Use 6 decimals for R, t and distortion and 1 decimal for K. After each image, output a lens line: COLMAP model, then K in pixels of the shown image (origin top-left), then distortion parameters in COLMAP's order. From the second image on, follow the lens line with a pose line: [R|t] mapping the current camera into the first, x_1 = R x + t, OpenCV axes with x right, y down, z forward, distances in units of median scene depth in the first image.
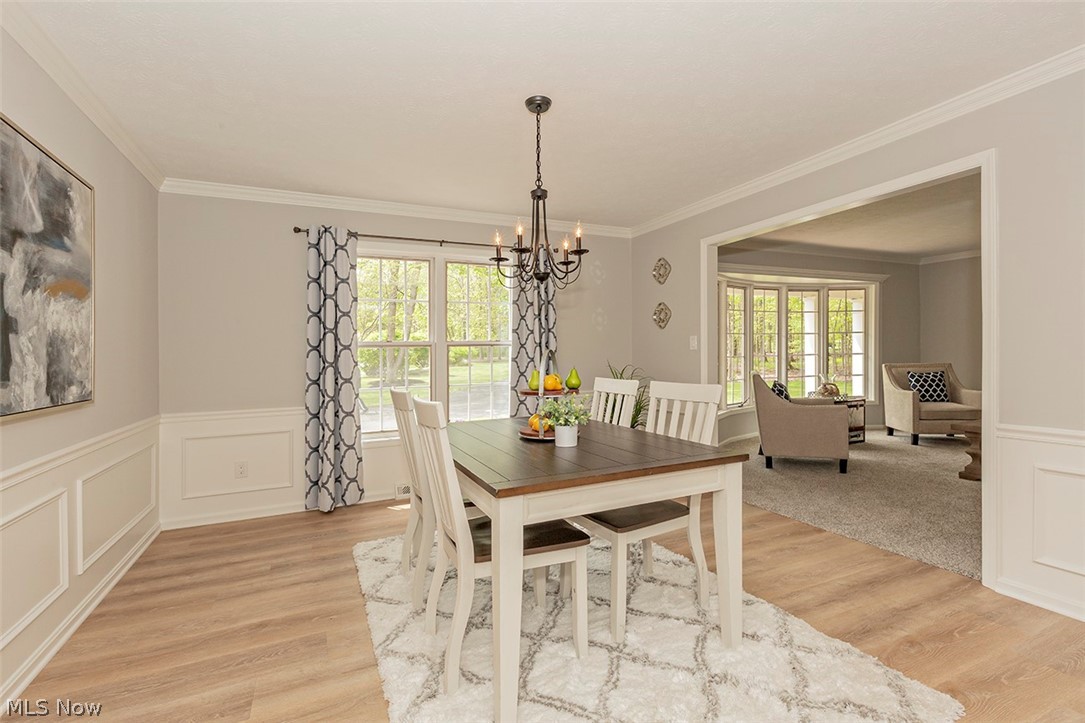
lens RADIAL K [[495.4, 0, 551.4], [0, 495.4, 362.9], [0, 0, 1]] dist [-0.034508, -0.000263]
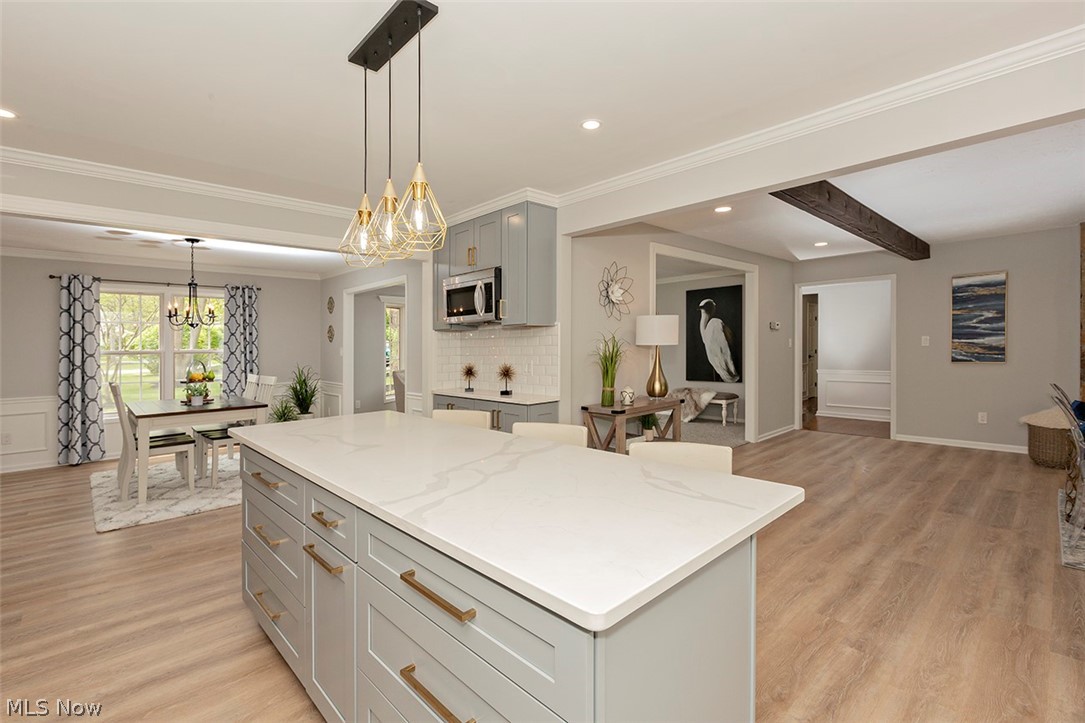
lens RADIAL K [[495.4, 0, 535.5], [0, 495.4, 354.4], [0, 0, 1]] dist [-0.034508, -0.000263]
pose [[0.945521, 0.002276, 0.325553, 0.391816], [-0.001181, 0.999993, -0.003560, -0.031630], [-0.325559, 0.002981, 0.945517, -0.835095]]
